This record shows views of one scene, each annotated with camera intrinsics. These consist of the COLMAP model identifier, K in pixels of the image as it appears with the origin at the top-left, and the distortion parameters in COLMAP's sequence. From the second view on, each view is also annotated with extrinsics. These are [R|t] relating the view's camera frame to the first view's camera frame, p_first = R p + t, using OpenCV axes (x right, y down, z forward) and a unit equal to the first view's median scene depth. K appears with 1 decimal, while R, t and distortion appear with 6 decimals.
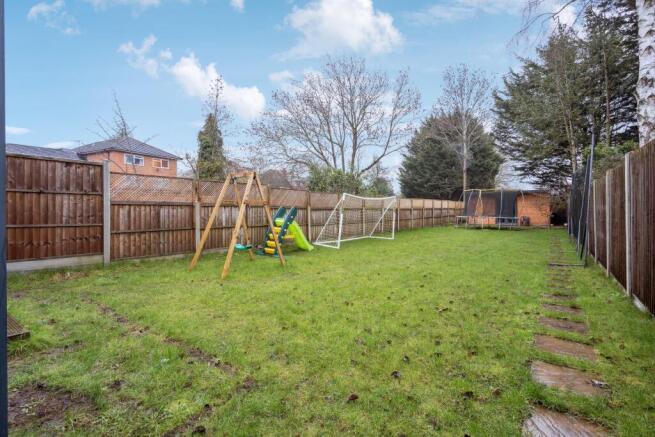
lens RADIAL K [[304.5, 0, 323.7], [0, 304.5, 215.3], [0, 0, 1]] dist [0.001150, 0.000571]
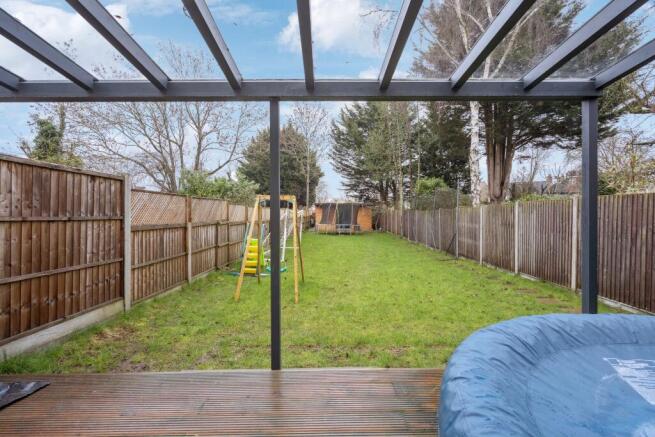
lens RADIAL K [[311.4, 0, 327.5], [0, 311.4, 218.5], [0, 0, 1]] dist [-0.002667, -0.000107]
pose [[0.797956, -0.007009, 0.602675, -0.787964], [0.007953, 0.999968, 0.001099, -0.066655], [-0.602663, 0.003916, 0.797986, 0.093248]]
